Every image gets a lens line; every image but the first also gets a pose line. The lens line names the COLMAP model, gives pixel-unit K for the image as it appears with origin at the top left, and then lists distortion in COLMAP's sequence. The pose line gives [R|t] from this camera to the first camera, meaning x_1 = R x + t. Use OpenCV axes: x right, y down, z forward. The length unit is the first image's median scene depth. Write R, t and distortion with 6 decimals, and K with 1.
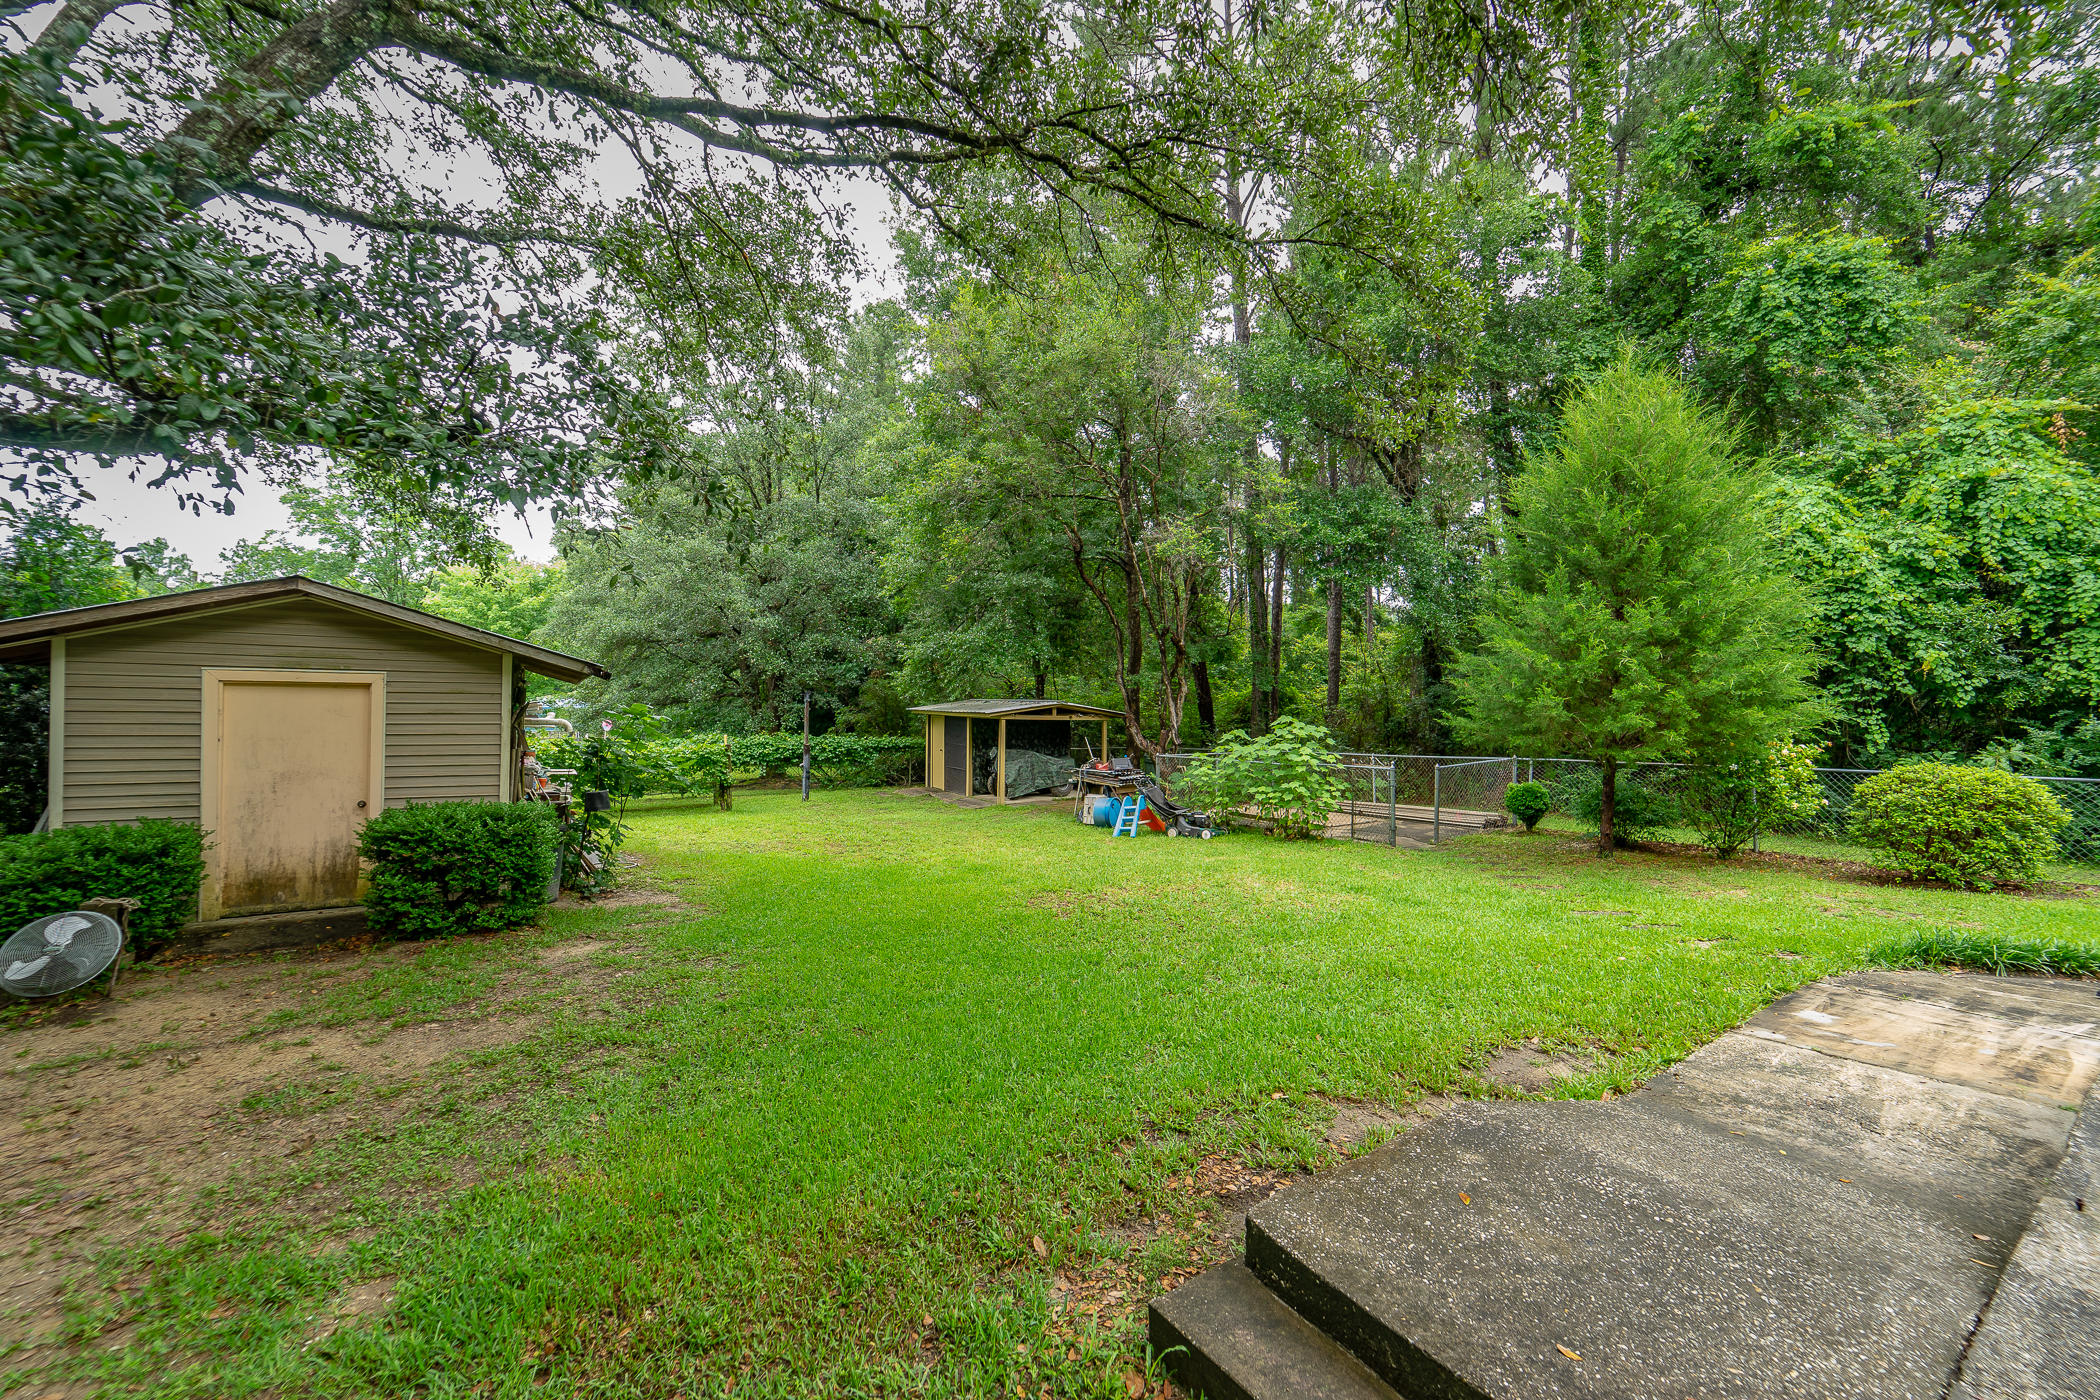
lens RADIAL K [[844.0, 0, 1050.0], [0, 844.0, 700.0], [0, 0, 1]] dist [0.001702, -0.000474]
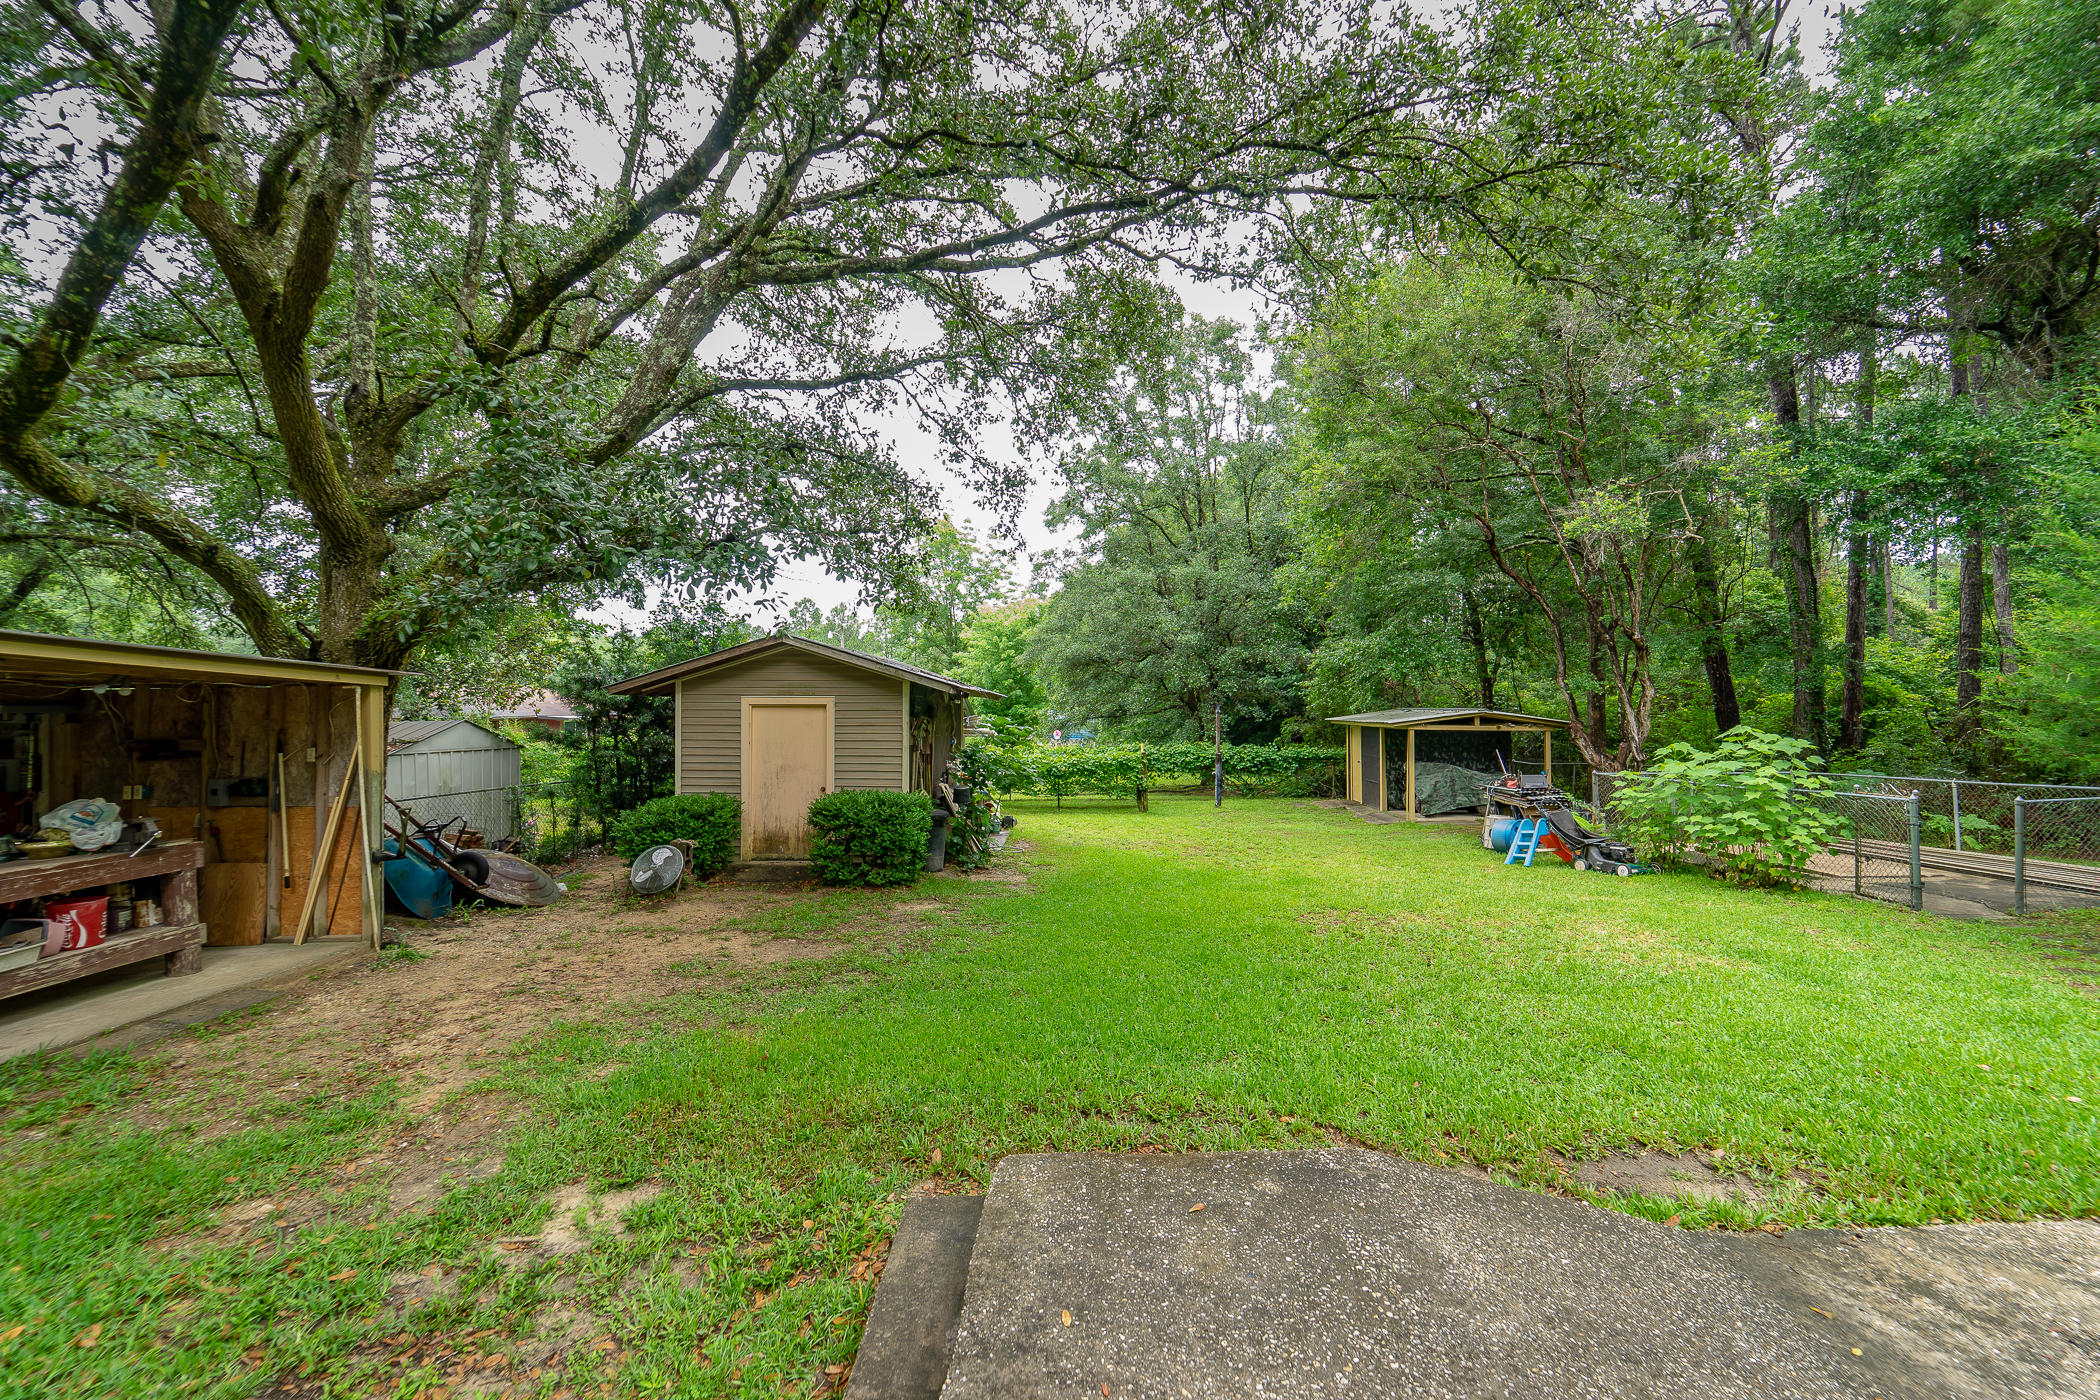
lens RADIAL K [[844.0, 0, 1050.0], [0, 844.0, 700.0], [0, 0, 1]] dist [0.001702, -0.000474]
pose [[0.835695, -0.018918, -0.548867, 0.185272], [0.012427, 0.999802, -0.015539, -0.000116], [0.549052, 0.006165, 0.835765, 0.012213]]
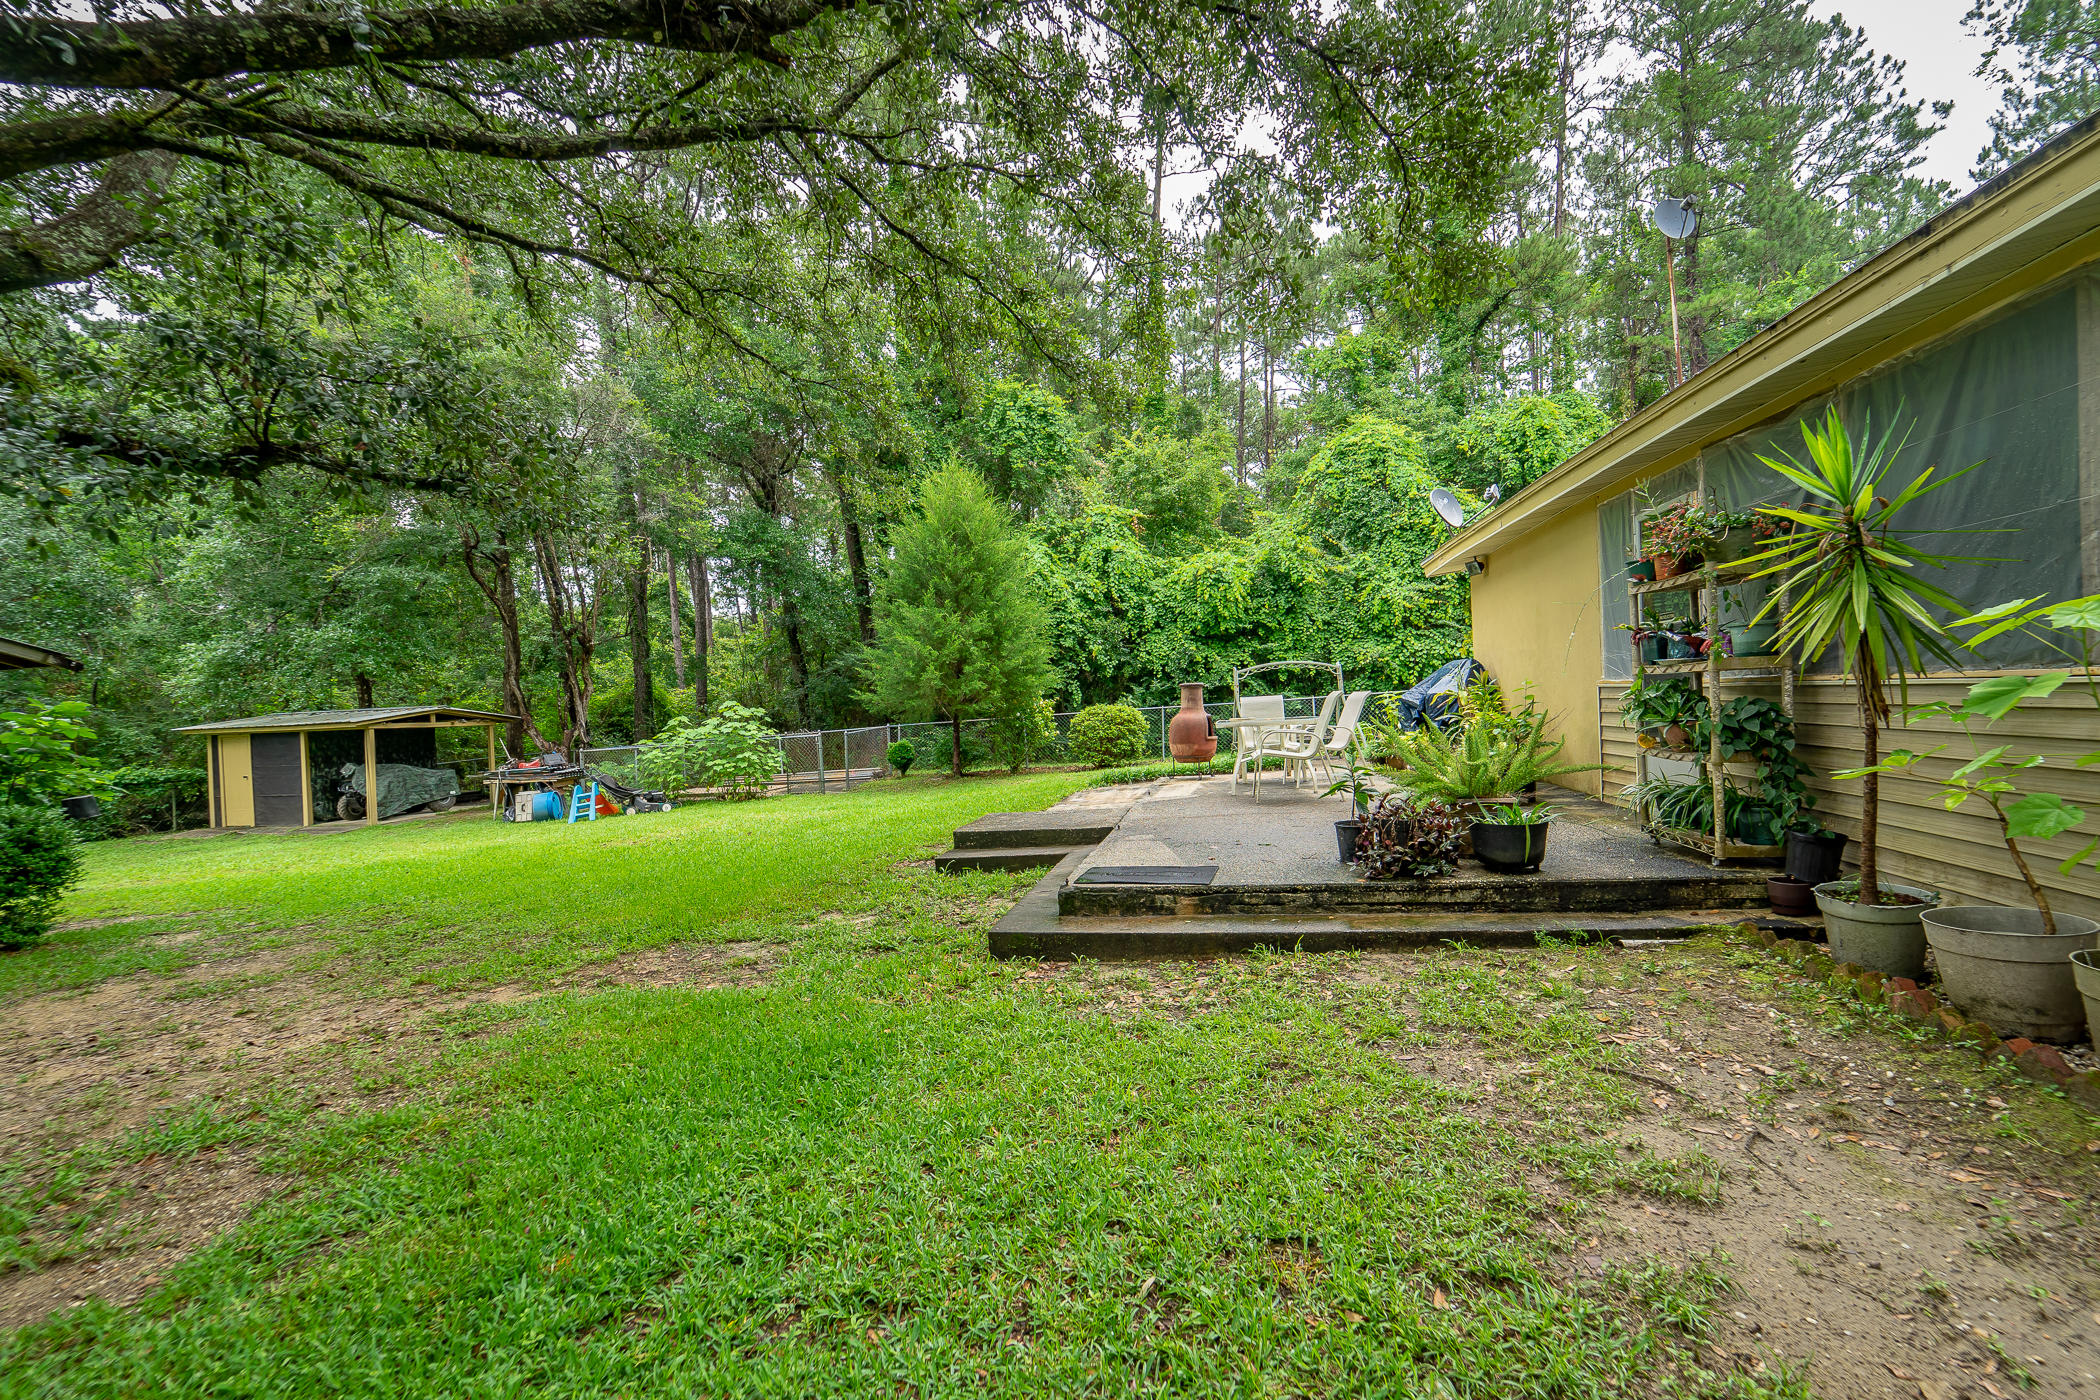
lens RADIAL K [[909.7, 0, 1050.0], [0, 909.7, 700.0], [0, 0, 1]] dist [0.001646, -0.000128]
pose [[0.718782, -0.039115, 0.694134, -0.310545], [0.050416, 0.998720, 0.004072, 0.037775], [-0.693405, 0.032069, 0.719834, -0.266214]]
